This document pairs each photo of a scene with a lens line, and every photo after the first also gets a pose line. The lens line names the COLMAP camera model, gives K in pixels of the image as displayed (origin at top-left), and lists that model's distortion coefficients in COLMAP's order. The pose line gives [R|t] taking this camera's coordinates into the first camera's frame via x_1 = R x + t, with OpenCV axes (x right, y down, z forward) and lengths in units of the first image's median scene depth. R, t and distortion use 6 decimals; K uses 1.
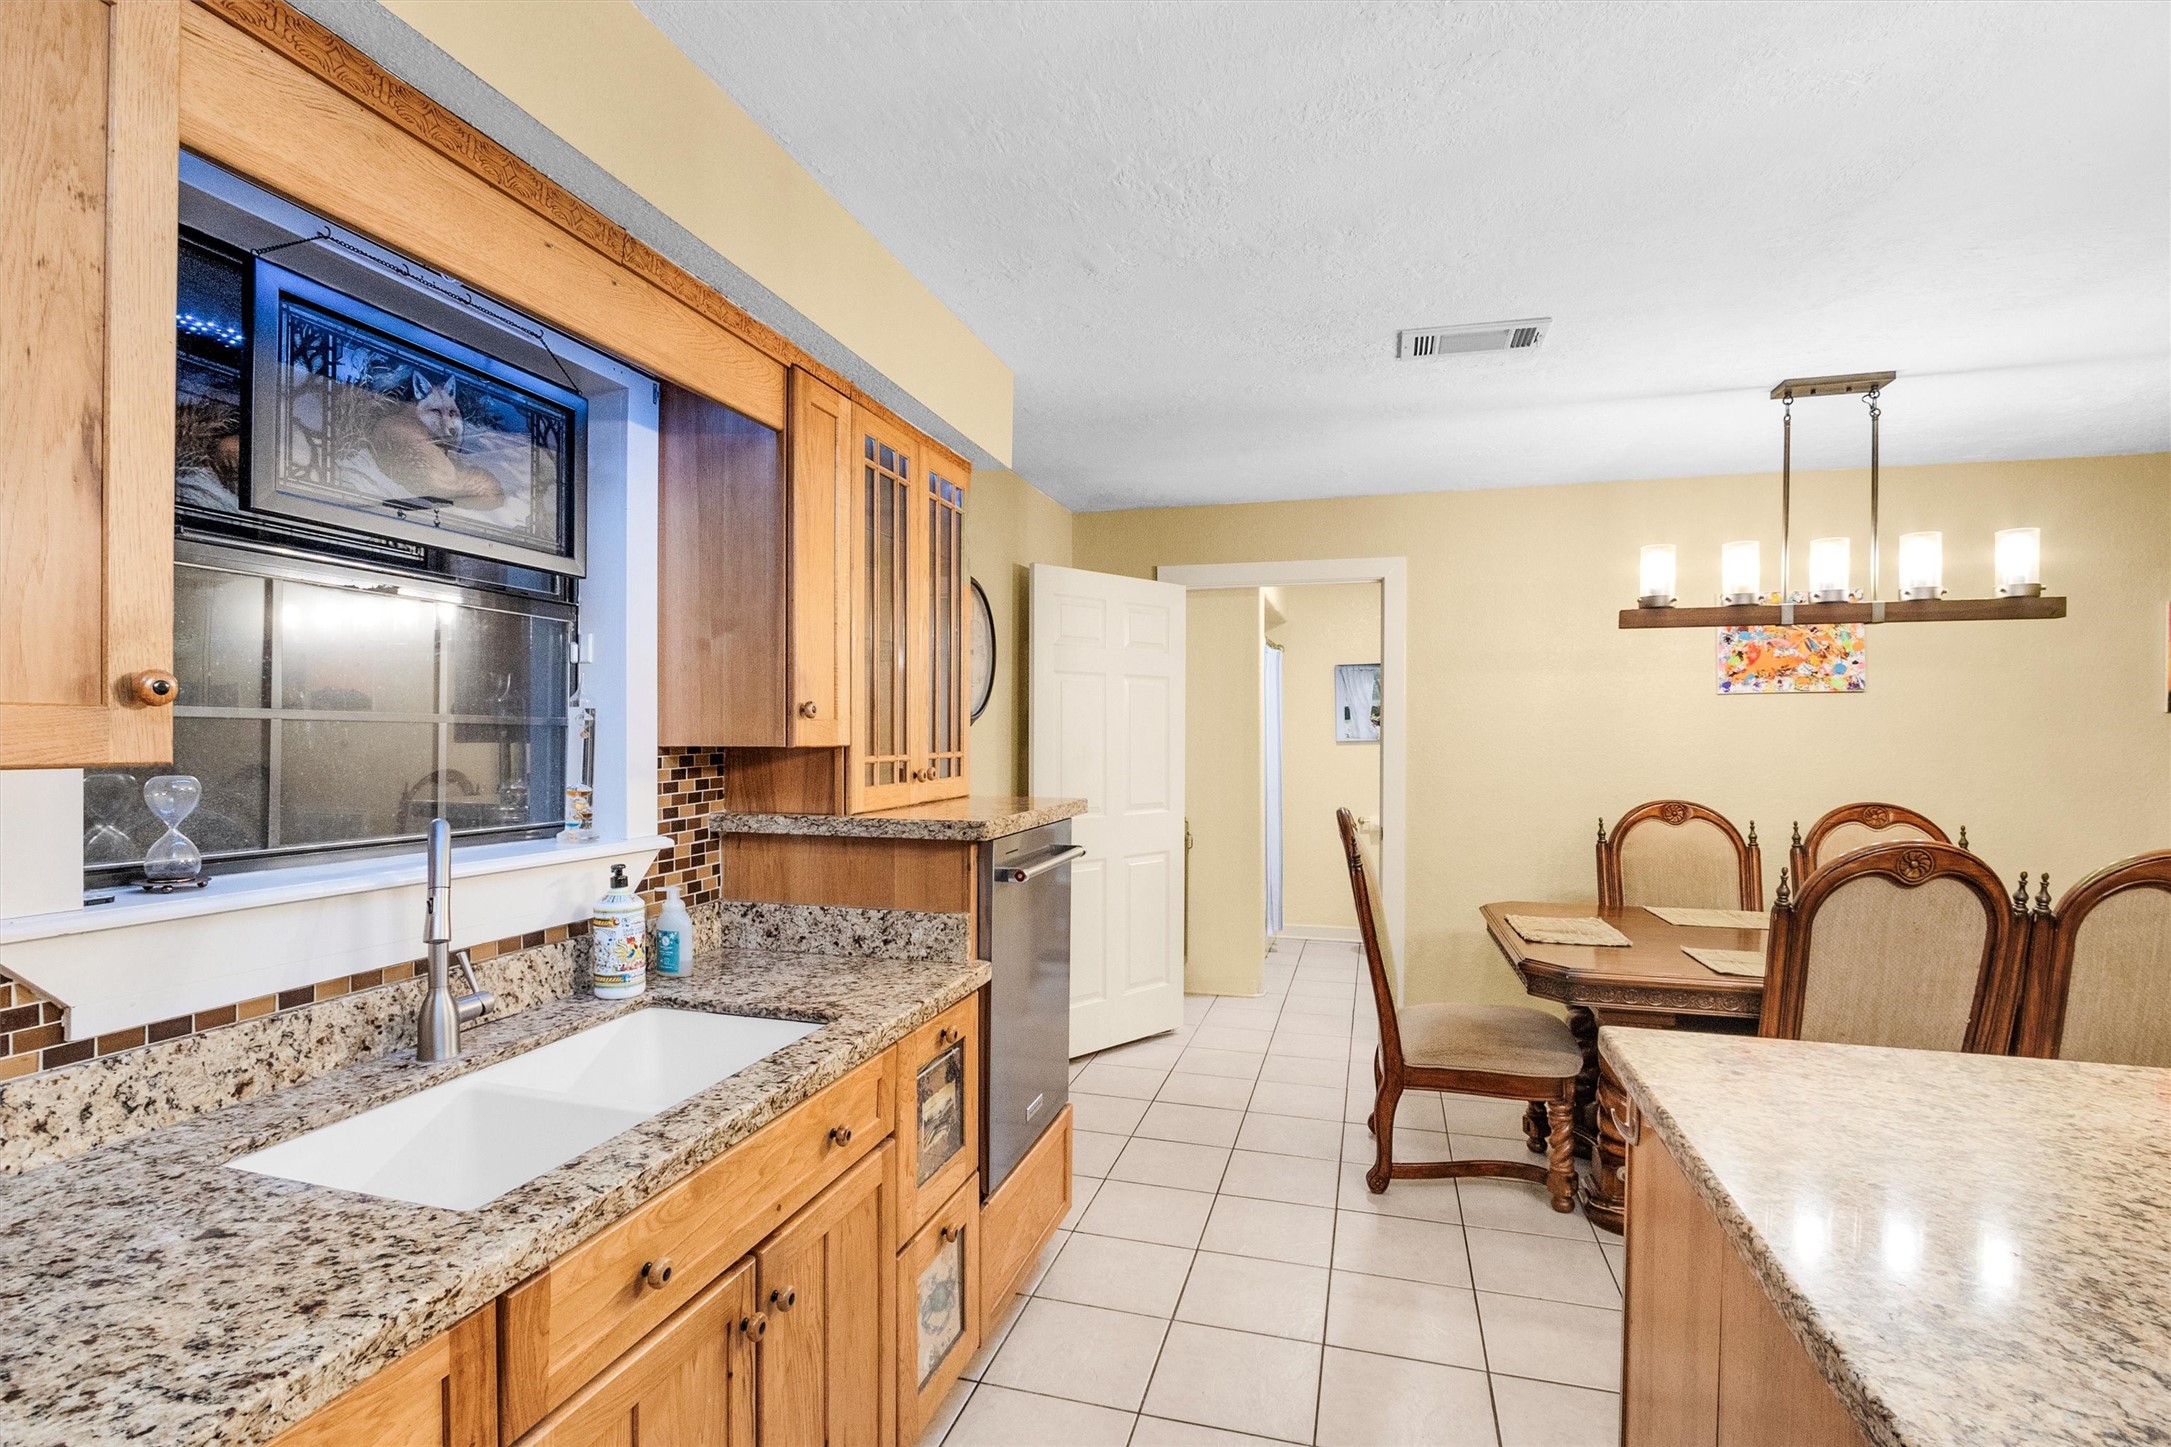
lens RADIAL K [[1024.2, 0, 1096.6], [0, 1024.2, 736.7], [0, 0, 1]] dist [-0.001594, 0.000056]
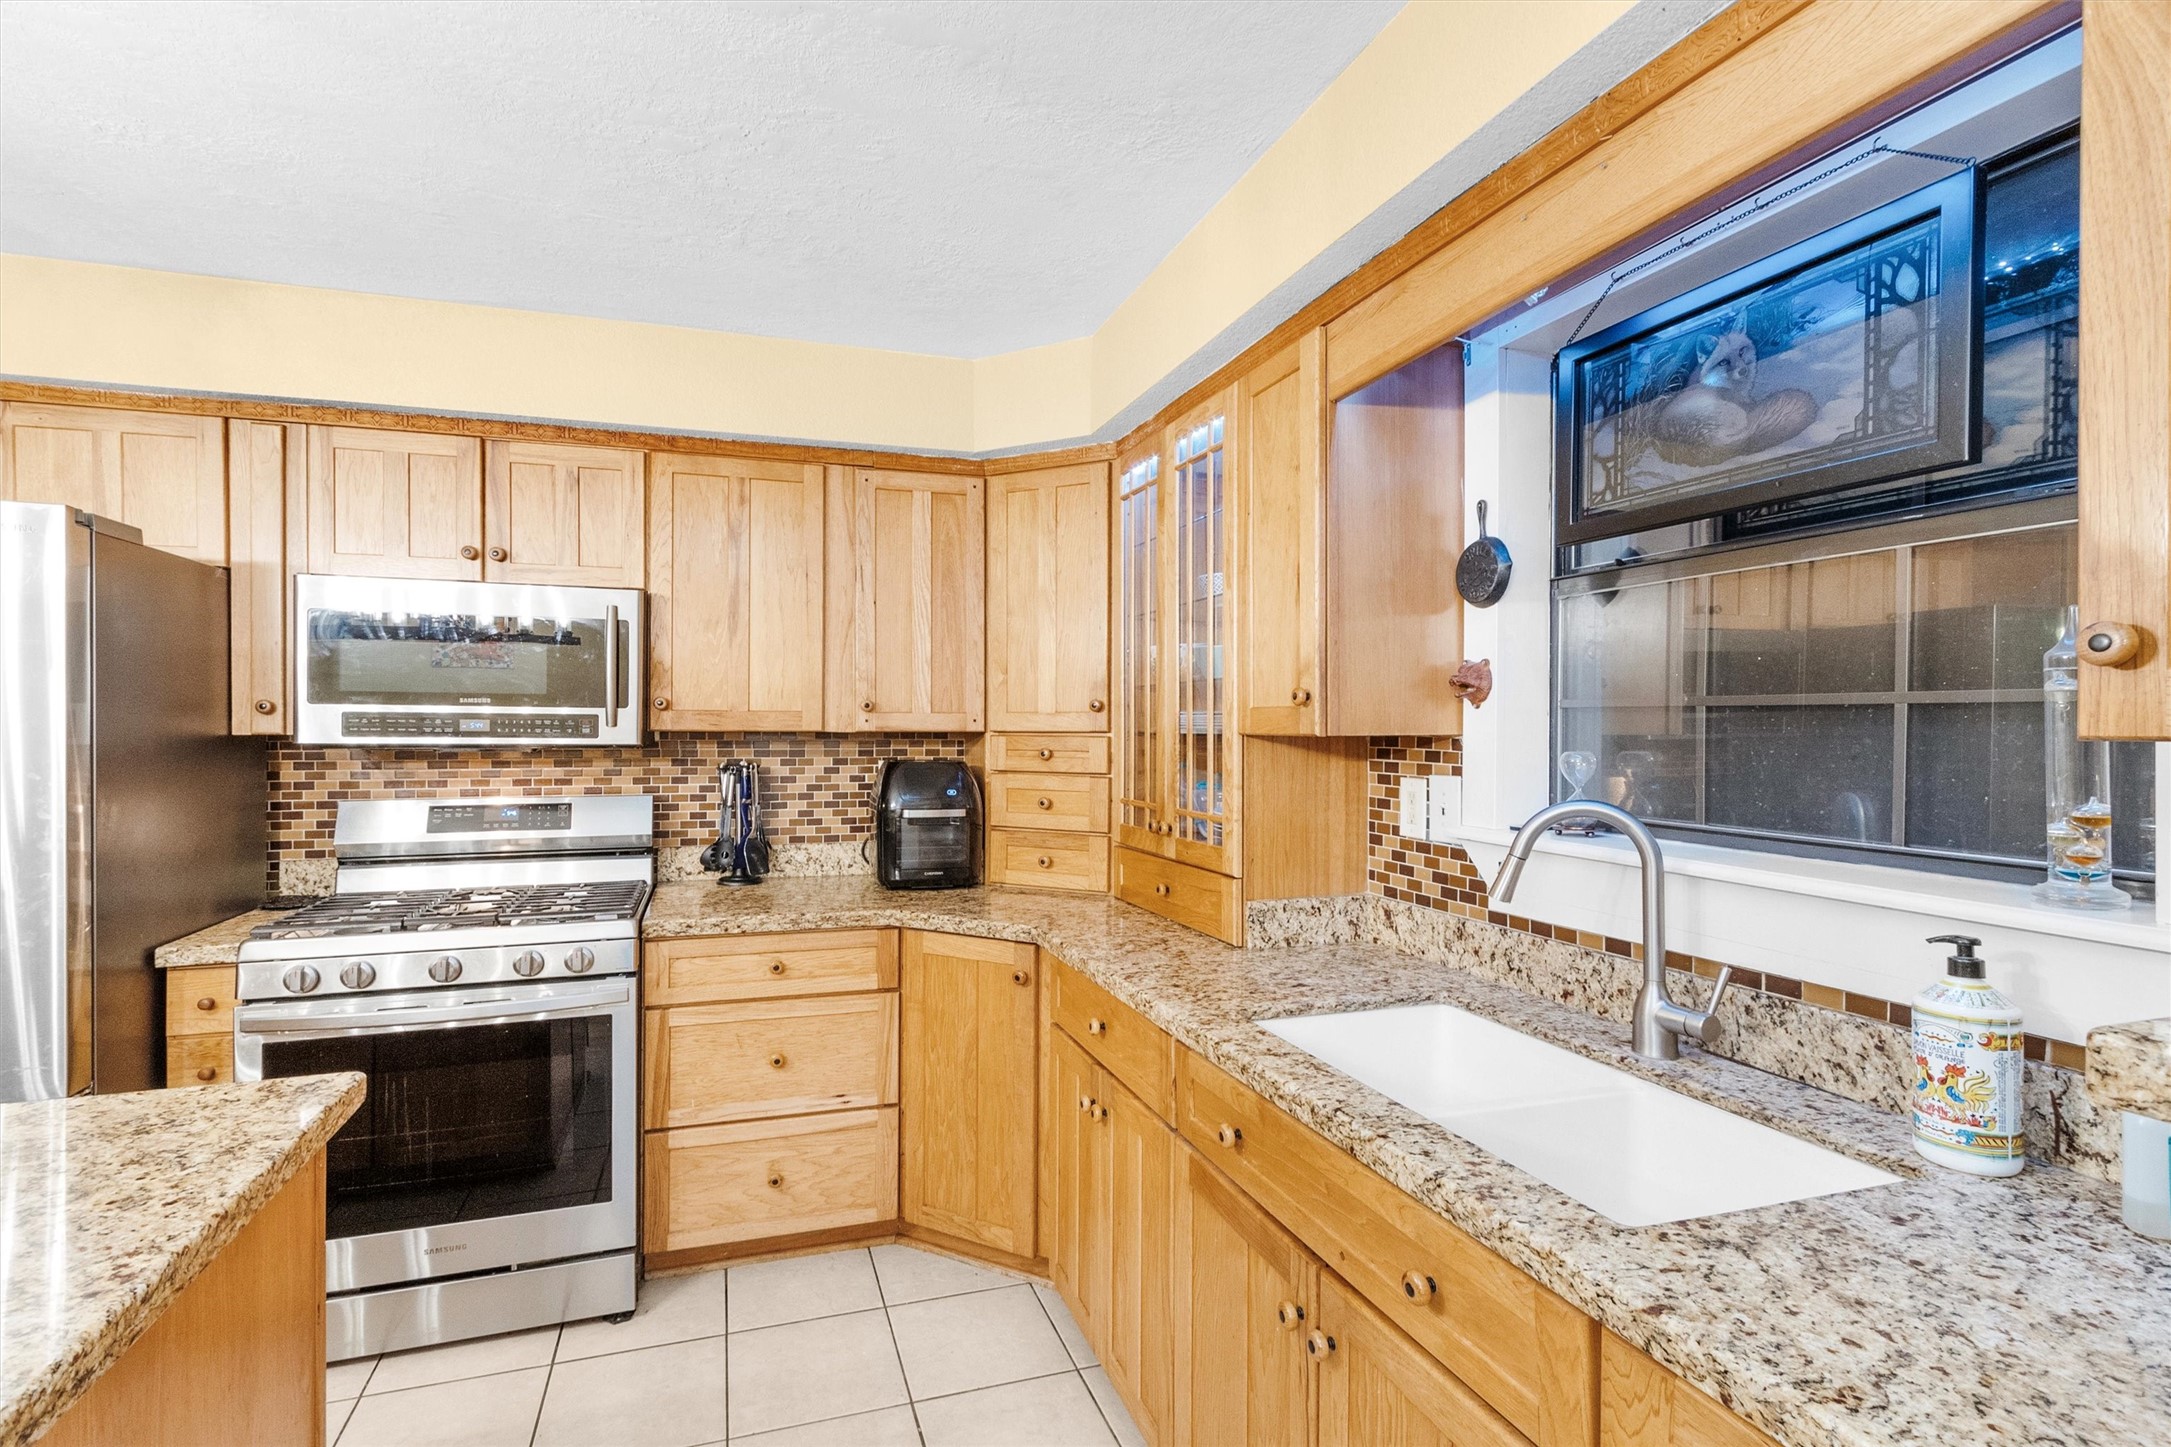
lens RADIAL K [[985.6, 0, 1052.8], [0, 985.6, 720.9], [0, 0, 1]] dist [0.001220, 0.001028]
pose [[-0.829081, -0.005239, -0.559105, 0.367304], [-0.001597, 0.999974, -0.007002, 0.007436], [0.559127, -0.004912, -0.829068, 1.538253]]
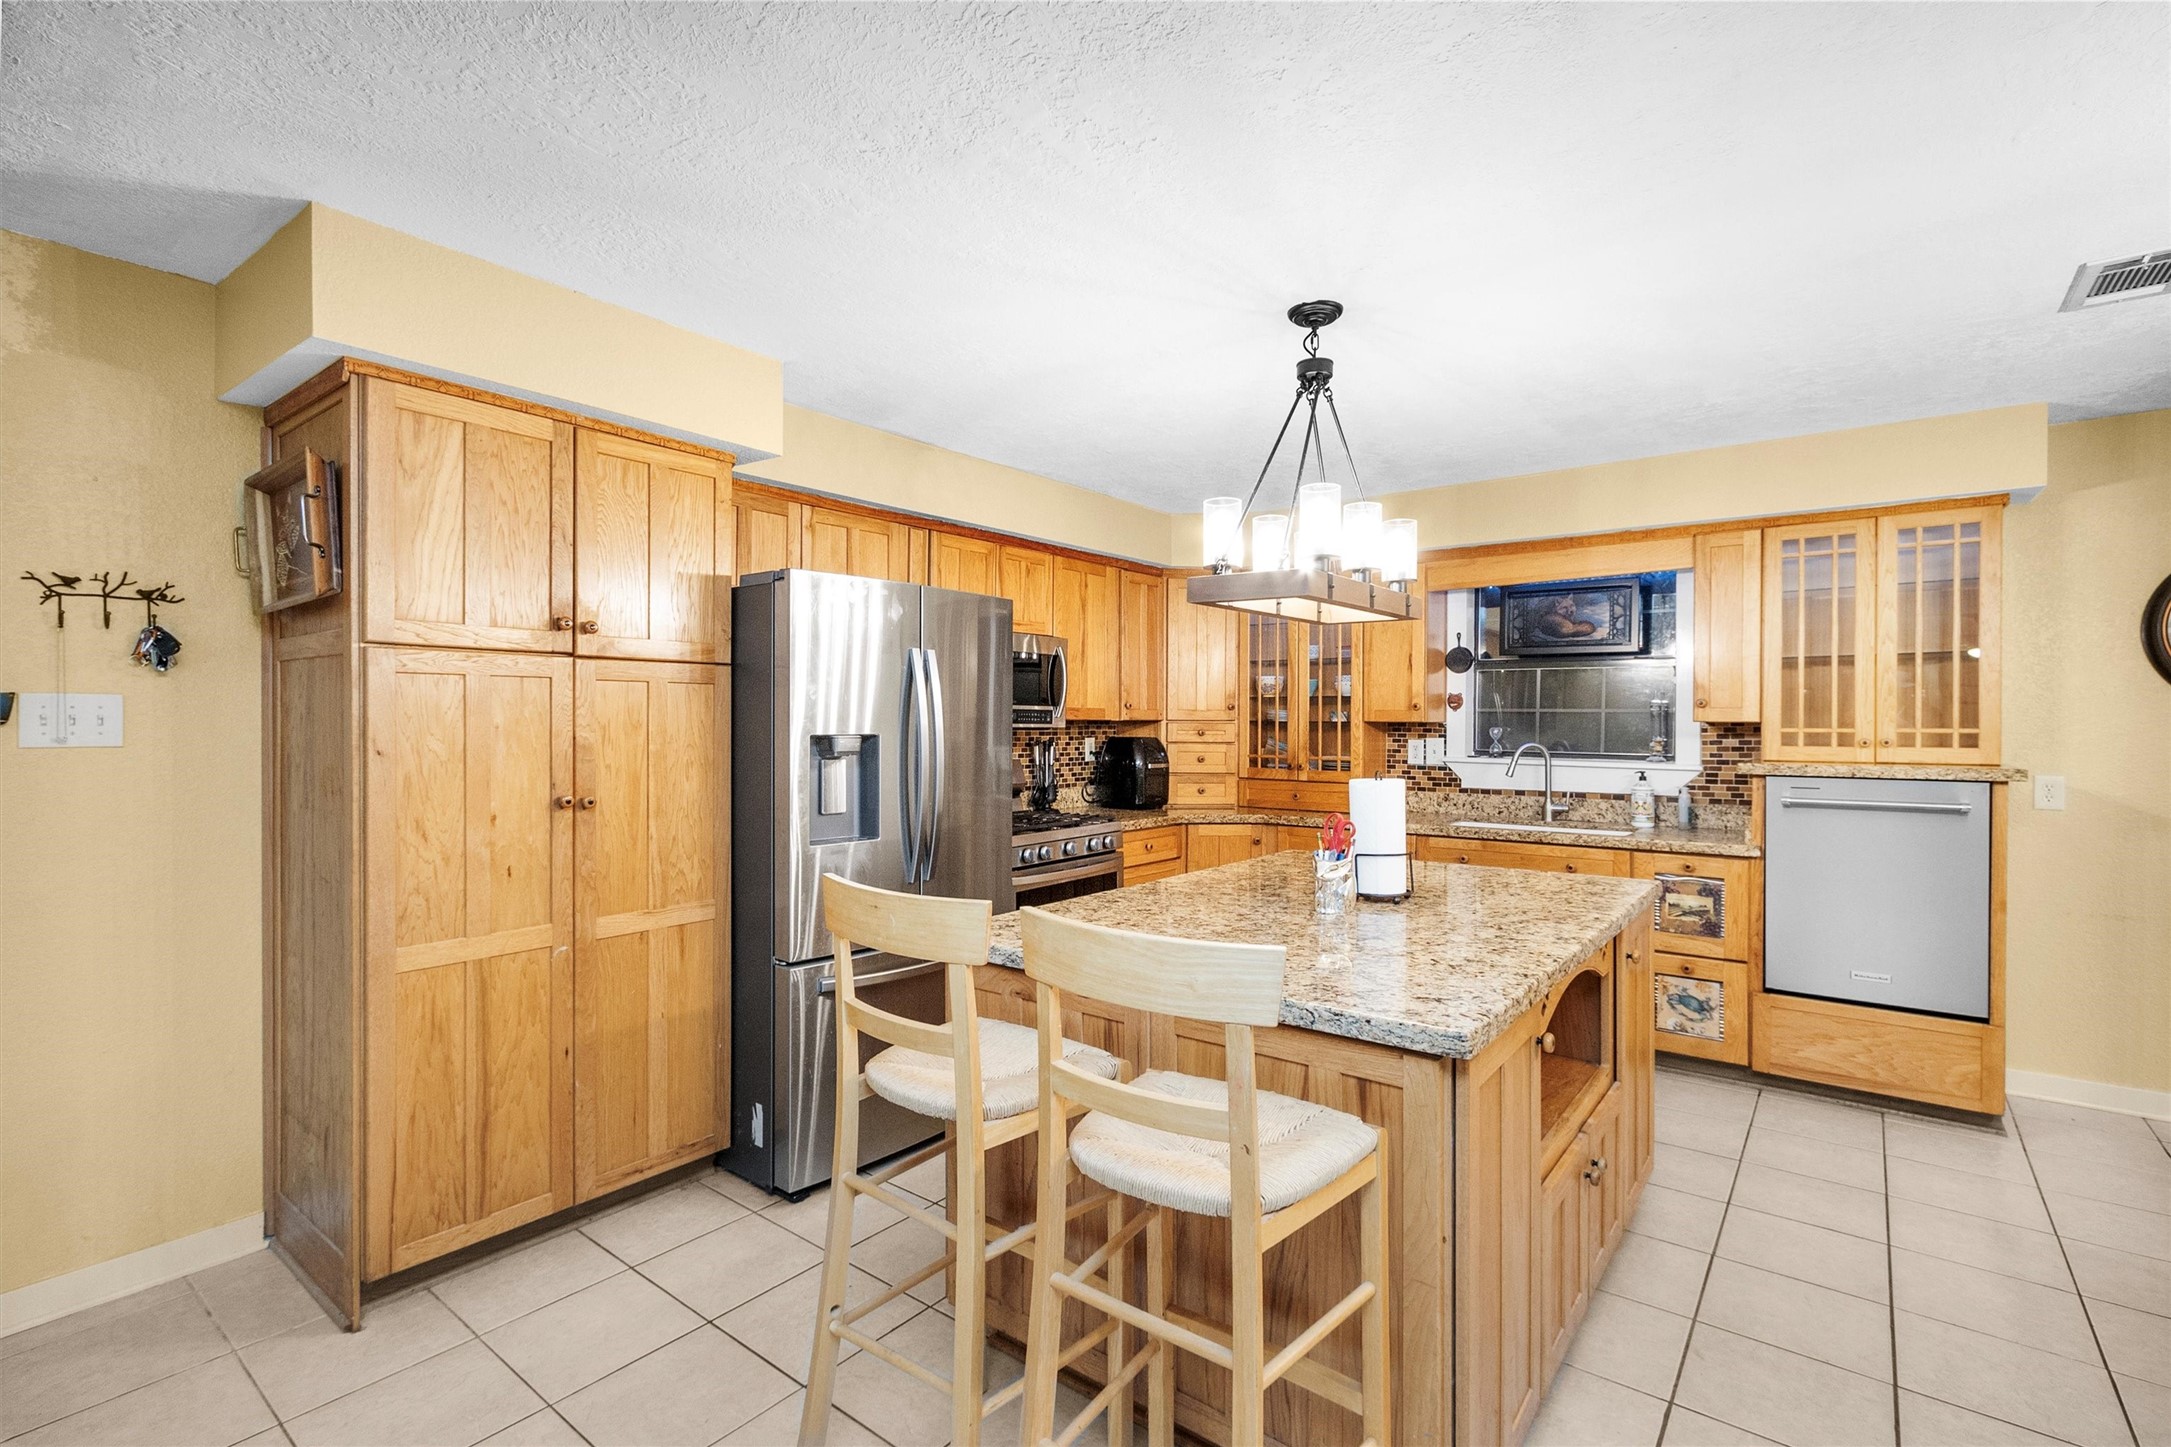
lens RADIAL K [[985.6, 0, 1052.8], [0, 985.6, 720.9], [0, 0, 1]] dist [0.001220, 0.001028]
pose [[-0.386639, -0.000738, -0.922231, 2.822971], [-0.004035, 0.999991, 0.000892, 0.015362], [0.922222, 0.004066, -0.386639, 0.815851]]
